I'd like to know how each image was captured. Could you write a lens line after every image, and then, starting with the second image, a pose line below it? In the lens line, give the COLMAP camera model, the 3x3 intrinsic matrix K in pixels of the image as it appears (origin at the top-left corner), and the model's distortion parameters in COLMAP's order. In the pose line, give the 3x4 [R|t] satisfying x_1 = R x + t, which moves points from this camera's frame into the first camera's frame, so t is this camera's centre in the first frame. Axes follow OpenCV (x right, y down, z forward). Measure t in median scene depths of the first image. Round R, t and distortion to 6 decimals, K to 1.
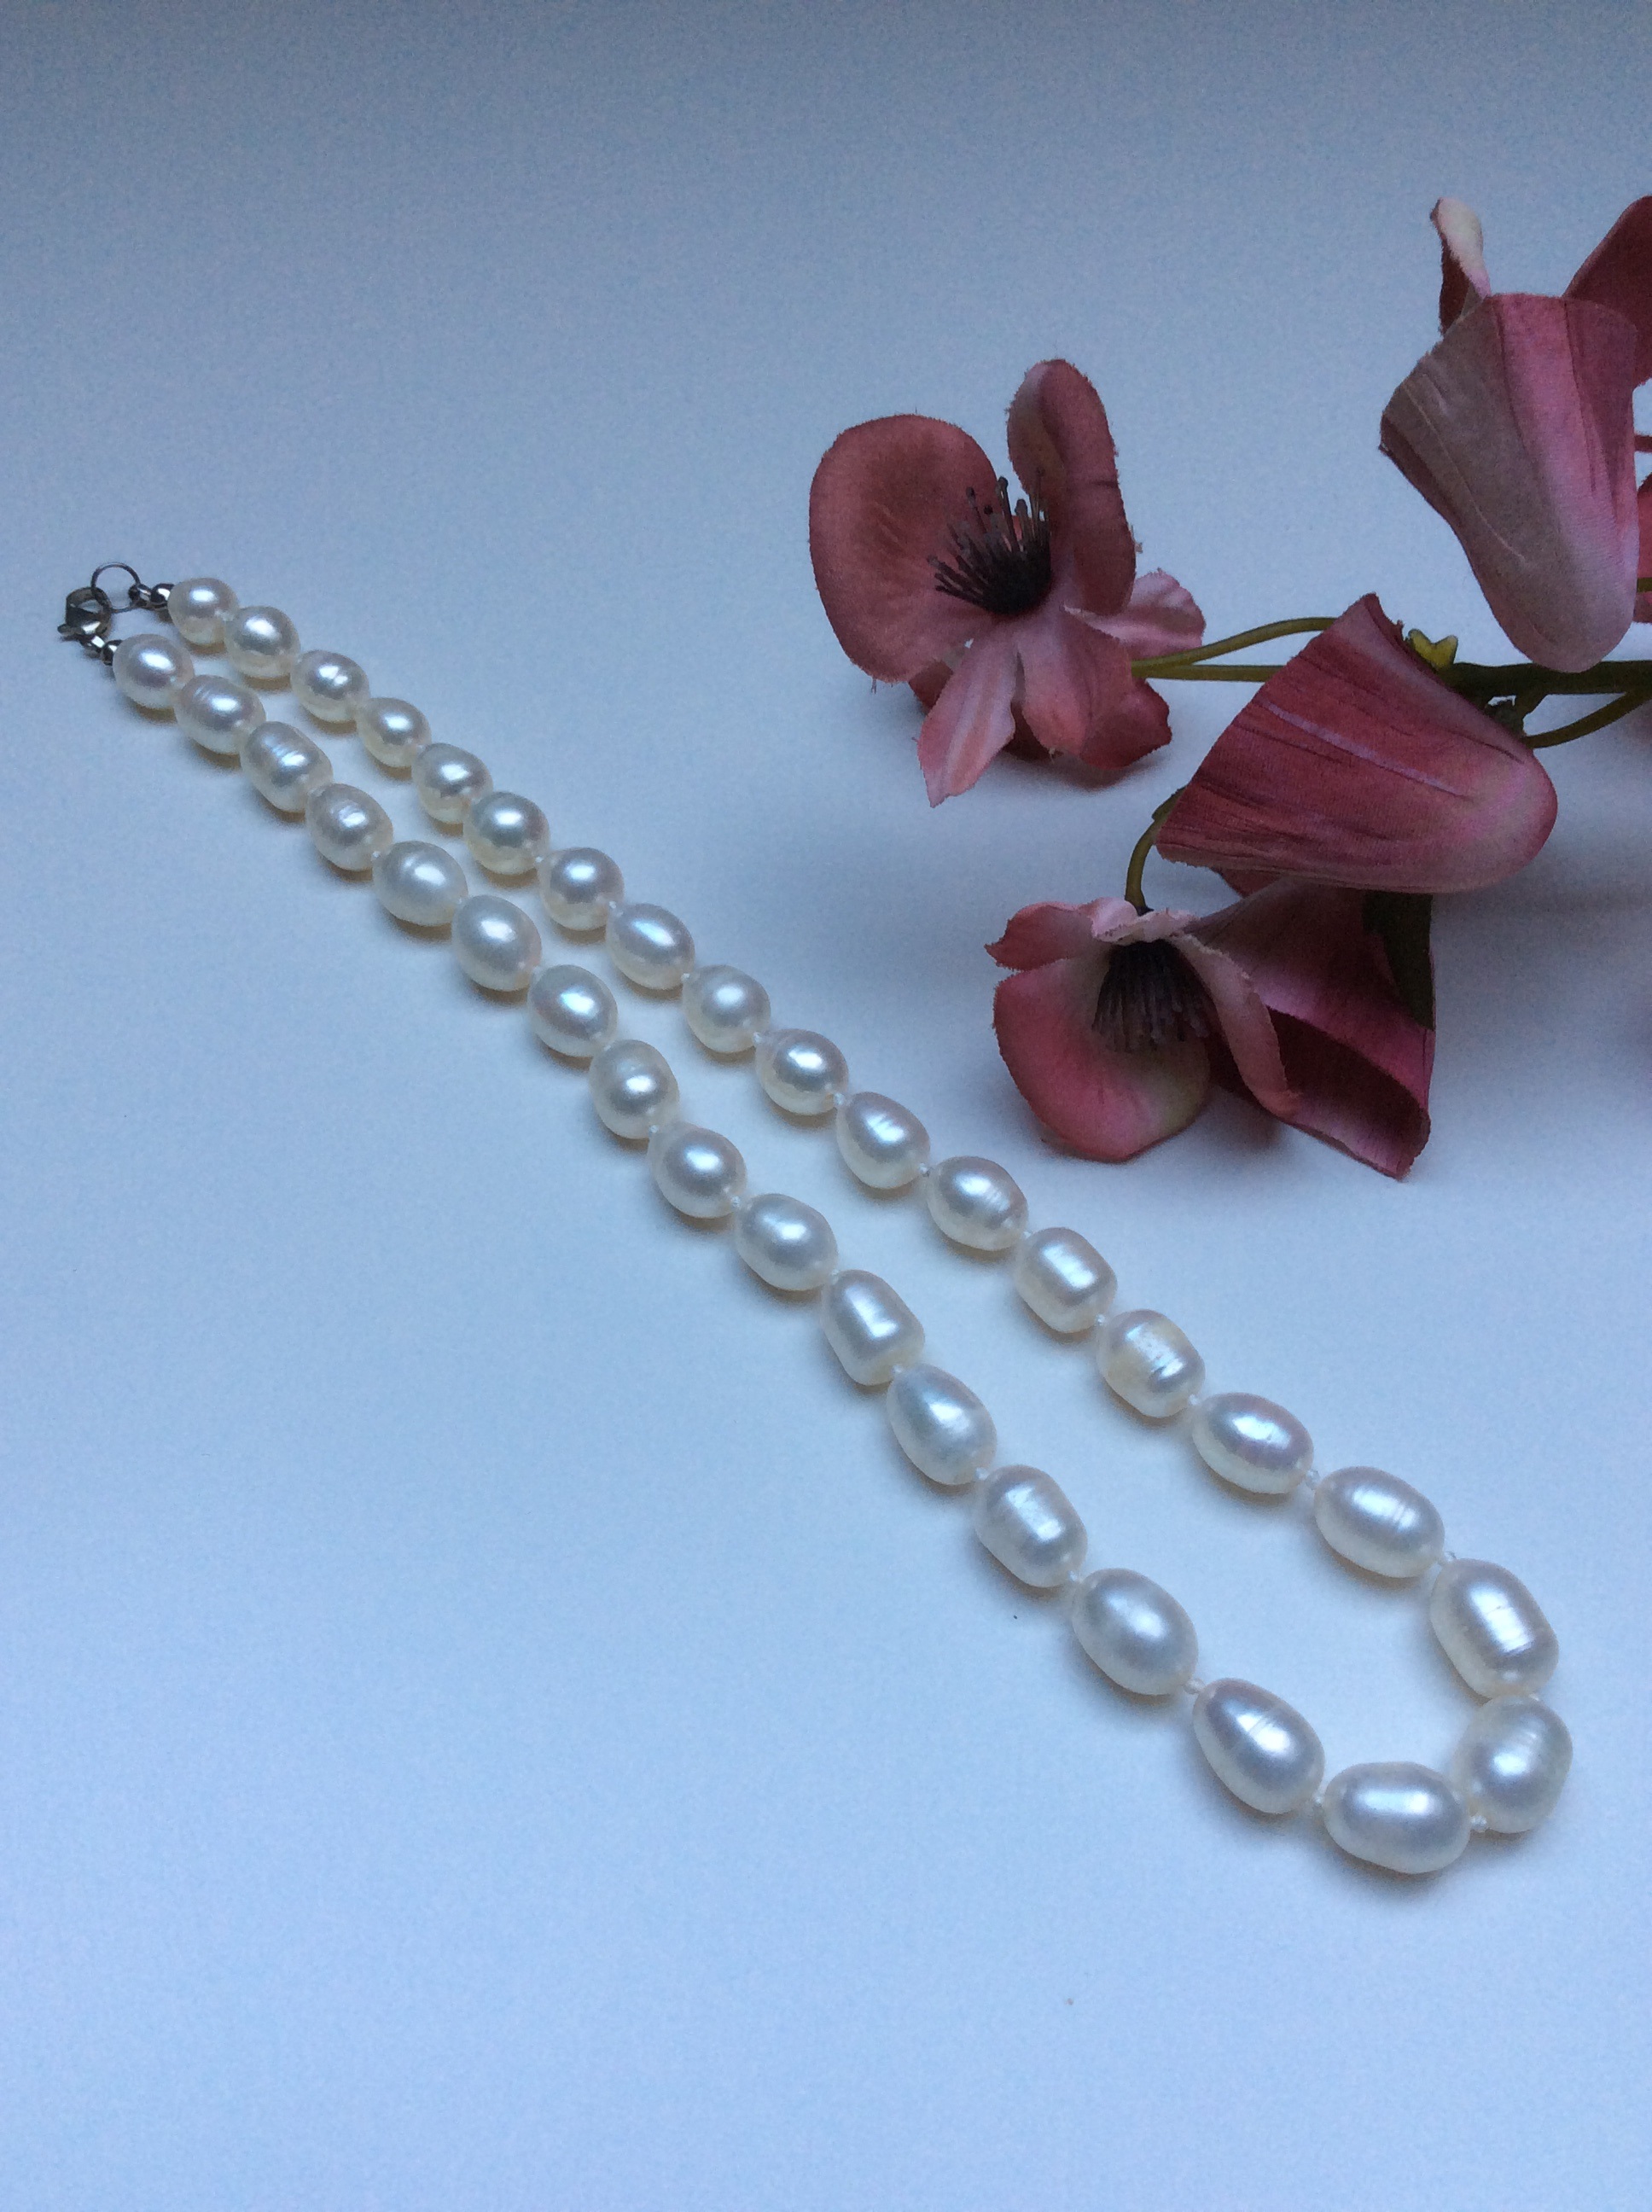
lens RADIAL K [[2025.4, 0, 826.0], [0, 2025.4, 1106.0], [0, 0, 1]] dist [0.058575, -0.139453]
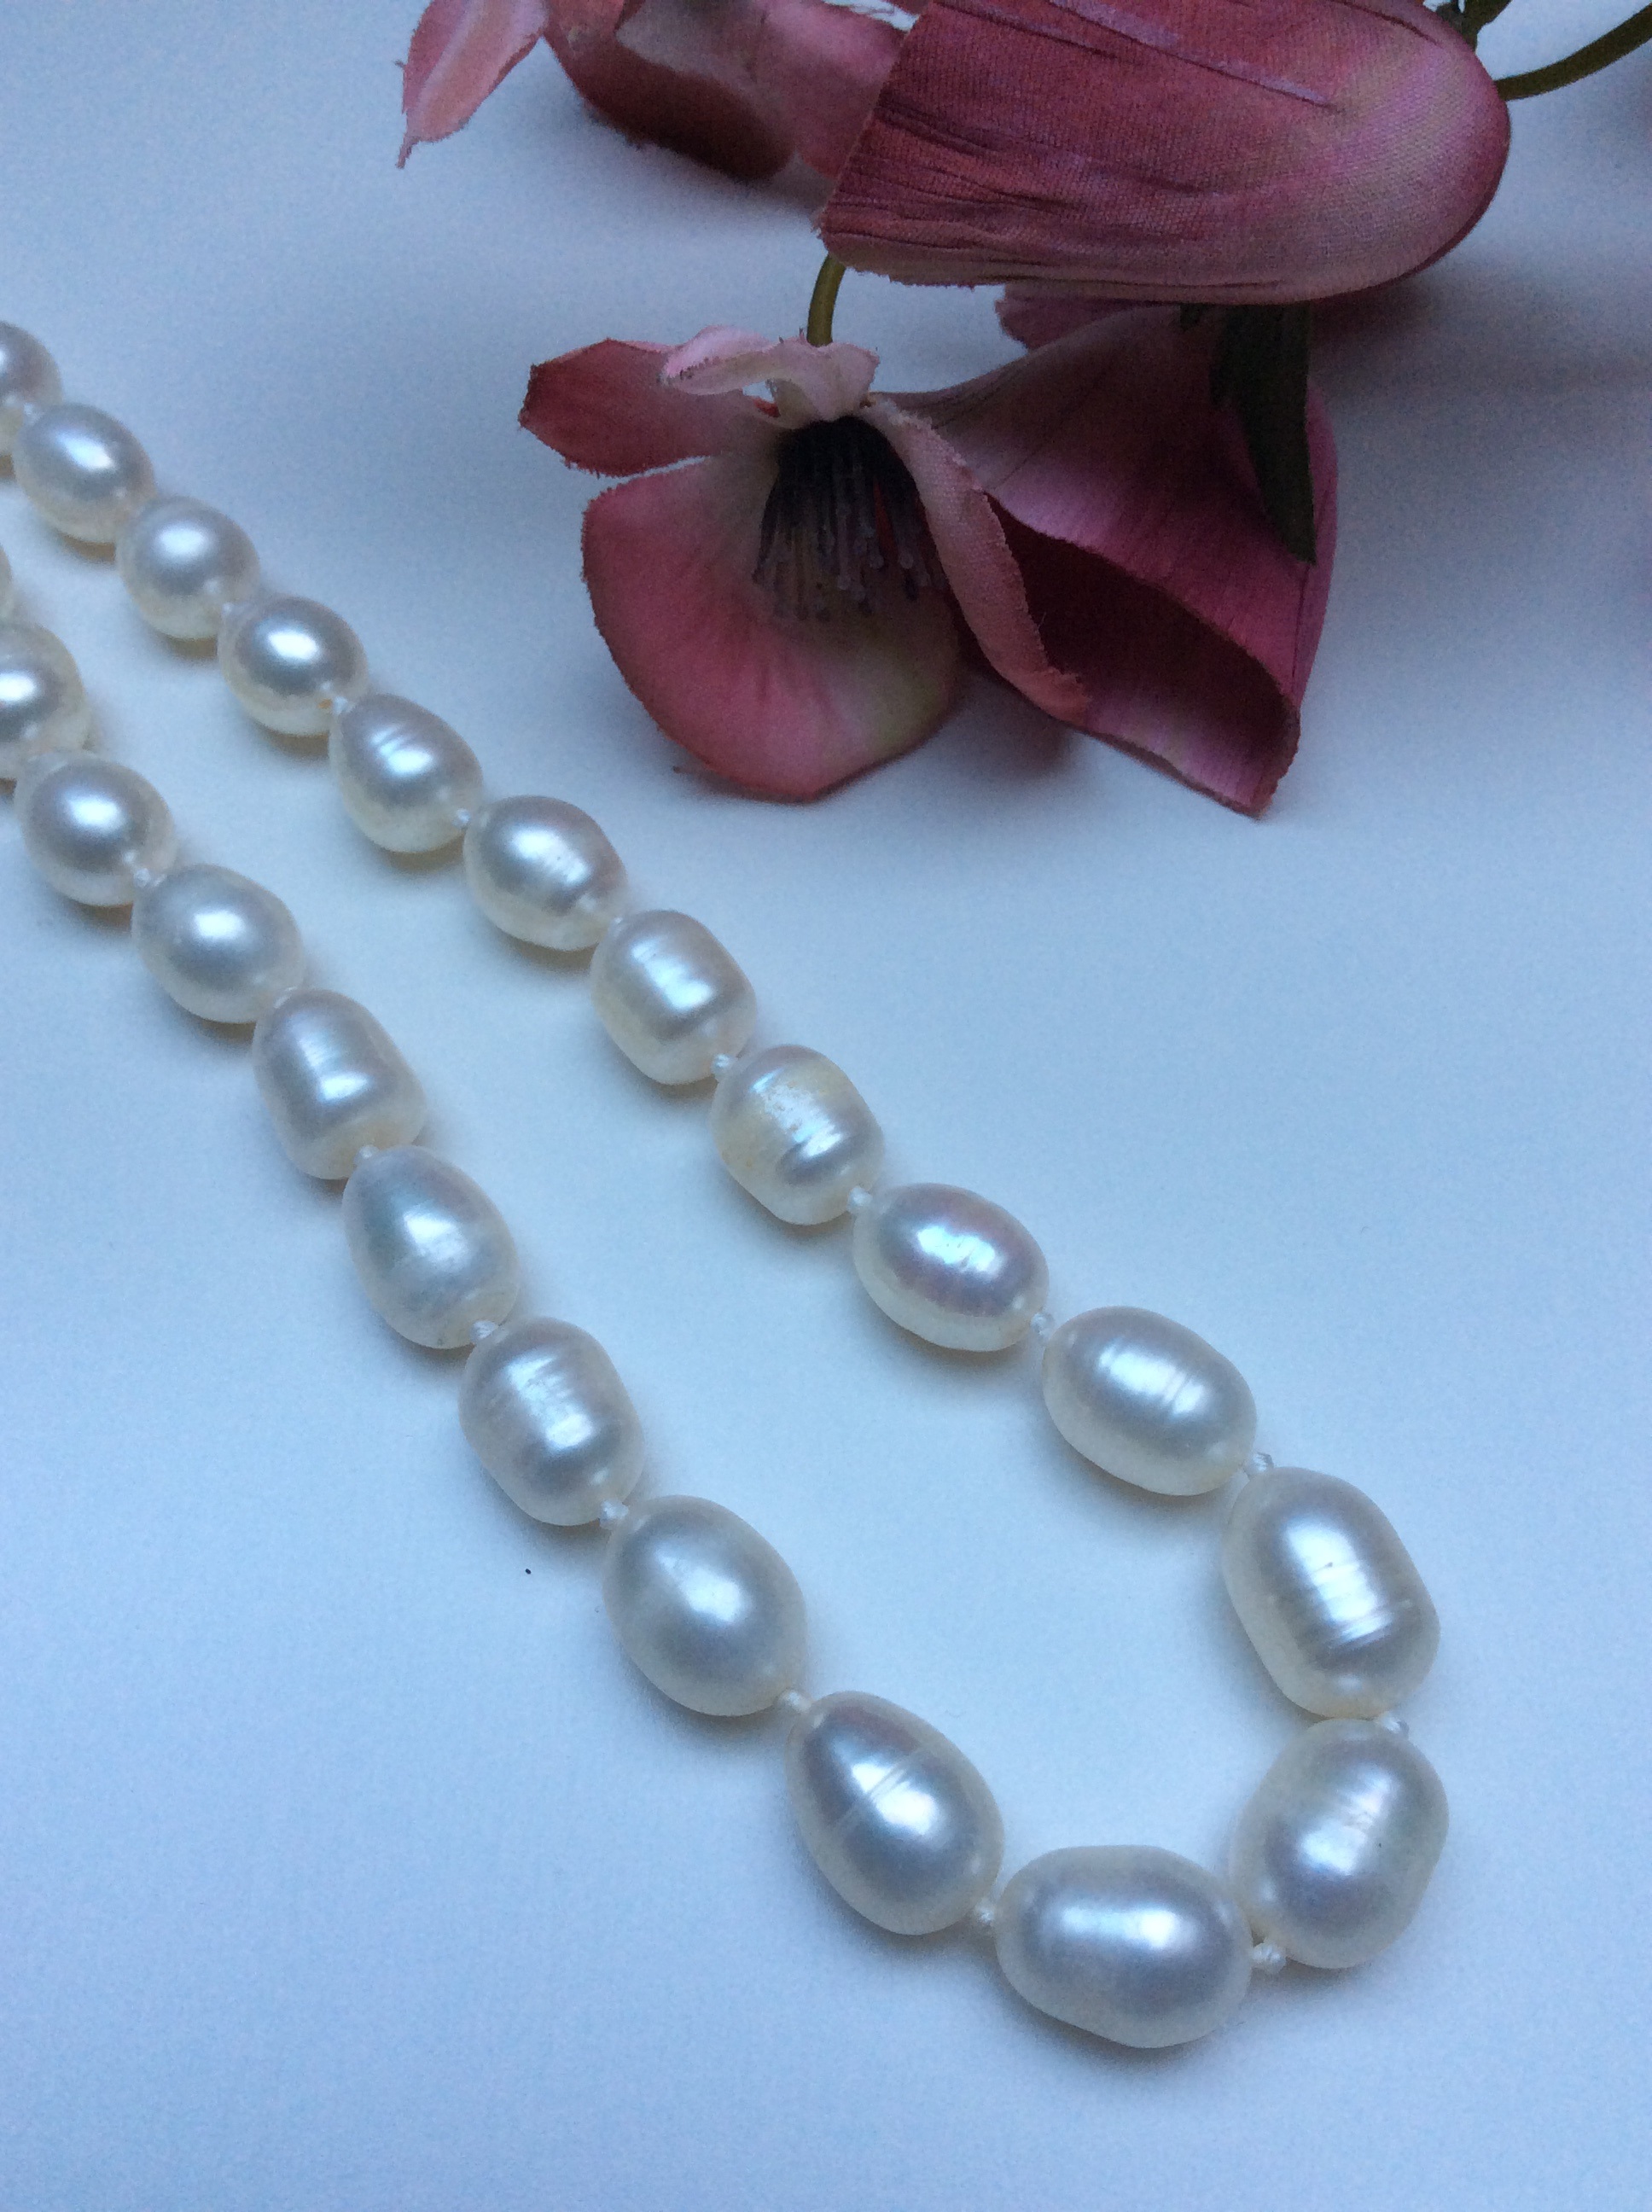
lens RADIAL K [[2195.9, 0, 826.0], [0, 2195.9, 1106.0], [0, 0, 1]] dist [0.117202, -0.368719]
pose [[0.999353, -0.019547, -0.030180, 0.185490], [0.023509, 0.990283, 0.137067, 0.030205], [0.027207, -0.137688, 0.990102, 0.358569]]
